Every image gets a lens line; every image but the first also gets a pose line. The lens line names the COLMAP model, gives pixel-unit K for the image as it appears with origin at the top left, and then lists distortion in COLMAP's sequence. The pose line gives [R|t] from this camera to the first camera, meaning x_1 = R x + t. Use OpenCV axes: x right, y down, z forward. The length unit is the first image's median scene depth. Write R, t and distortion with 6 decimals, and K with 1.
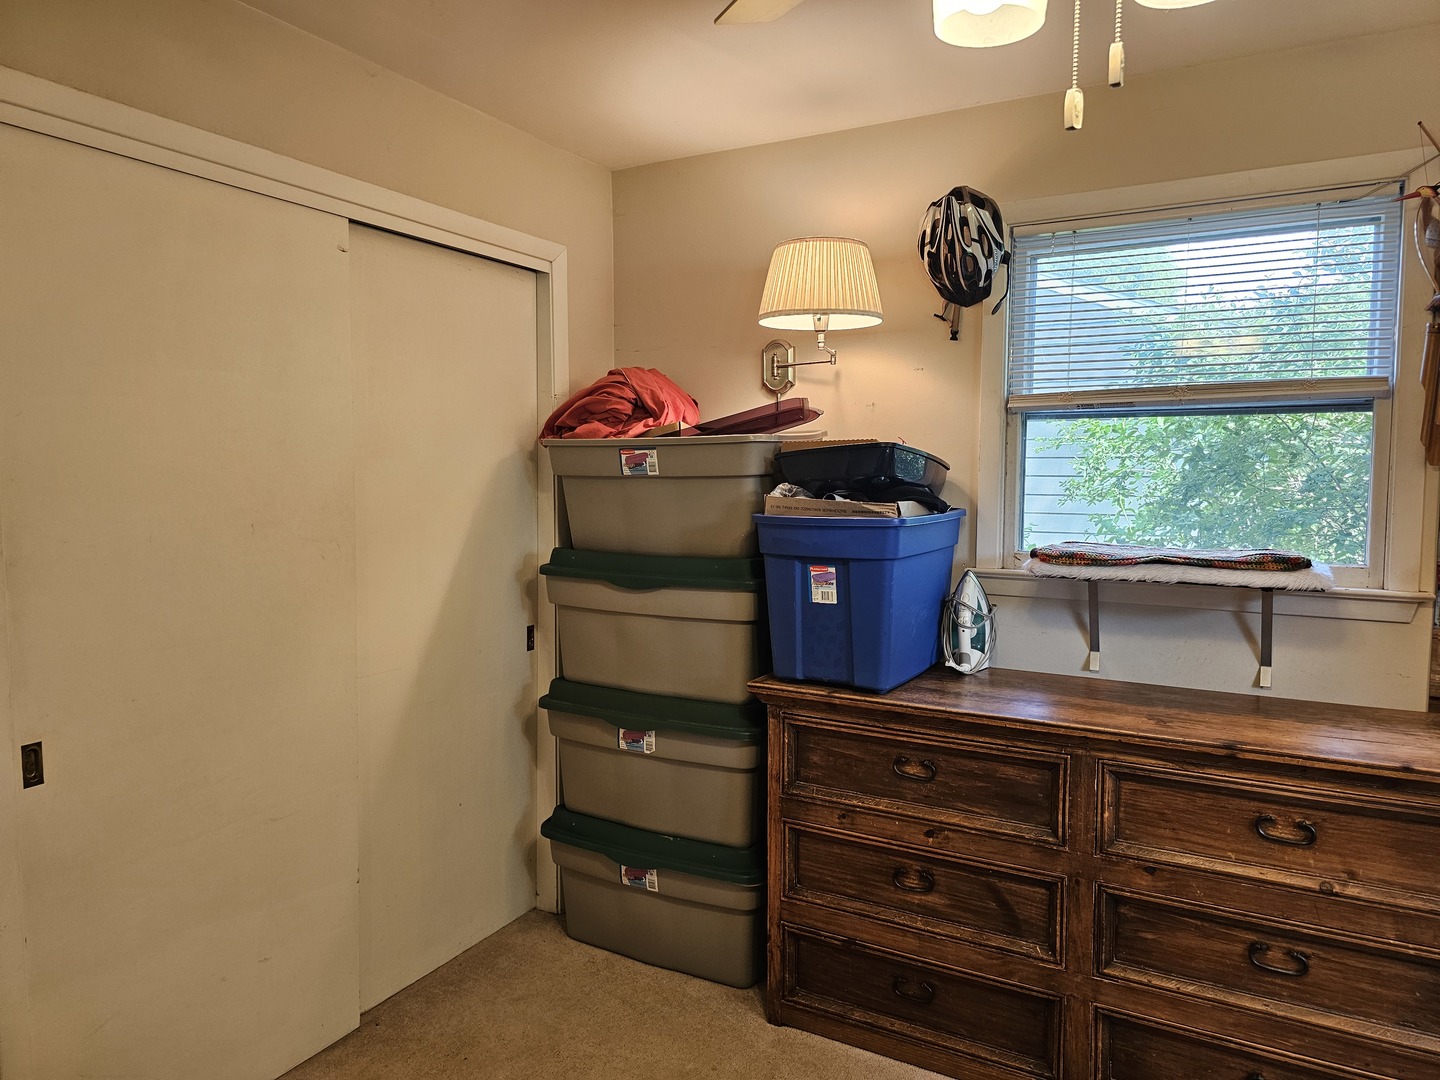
lens RADIAL K [[978.8, 0, 720.0], [0, 978.8, 540.0], [0, 0, 1]] dist [0.084330, -0.069542]
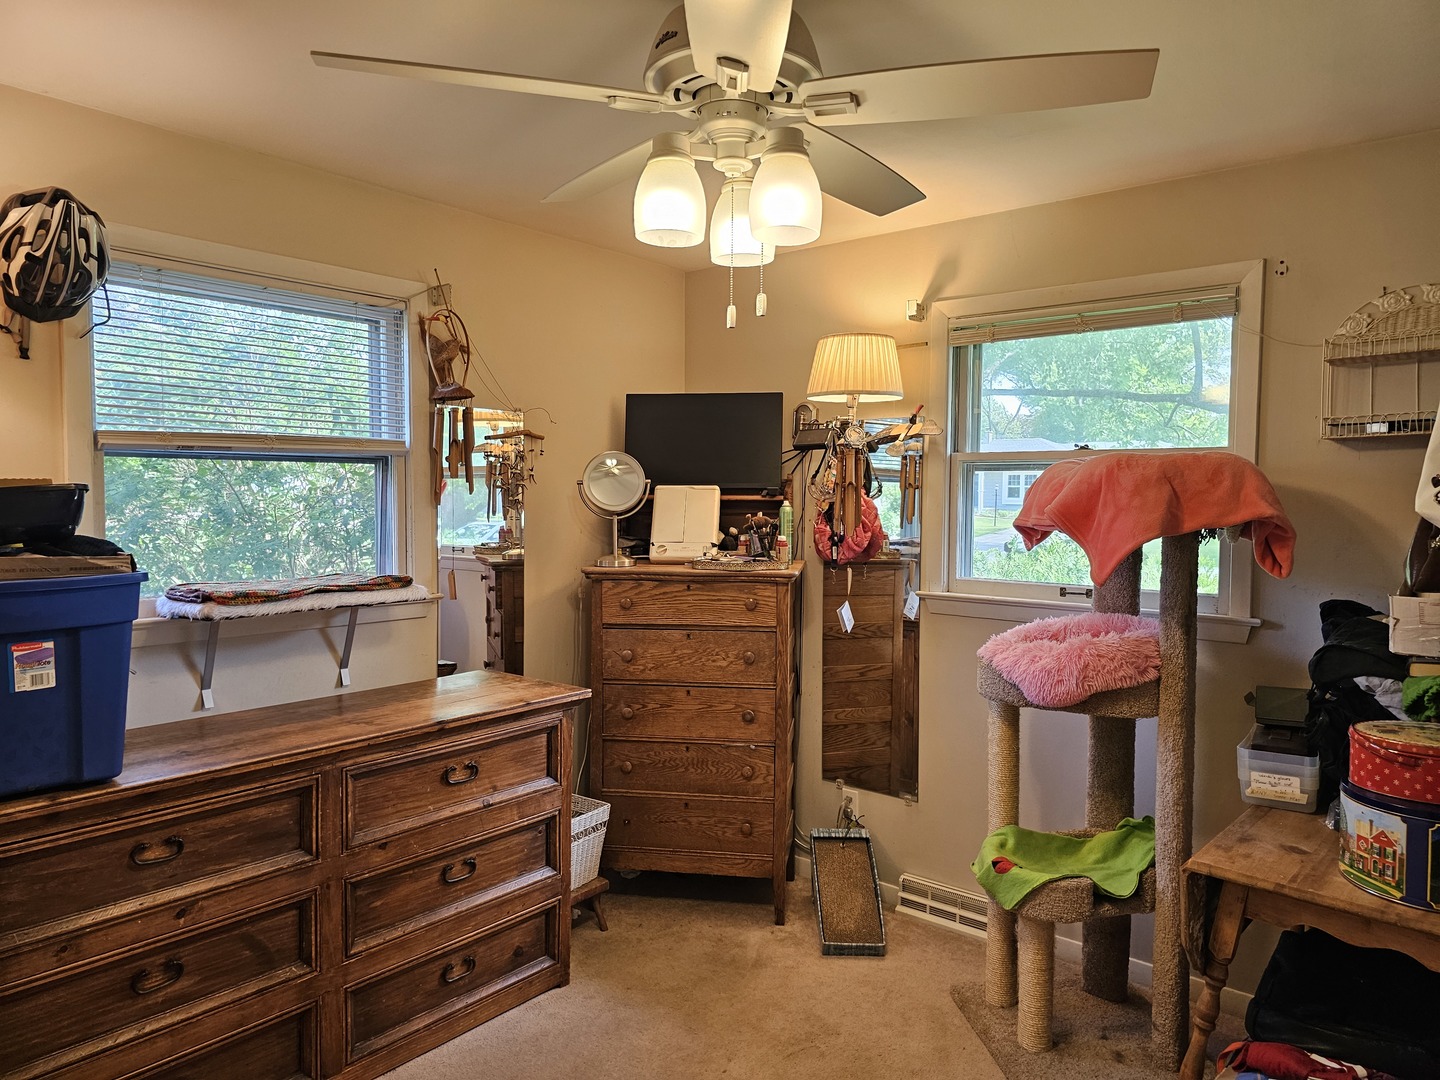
lens RADIAL K [[978.8, 0, 720.0], [0, 978.8, 540.0], [0, 0, 1]] dist [0.084330, -0.069542]
pose [[0.199652, -0.051106, 0.978533, -0.584121], [0.067895, 0.996960, 0.038215, -0.049721], [-0.977512, 0.058808, 0.202515, 0.309932]]
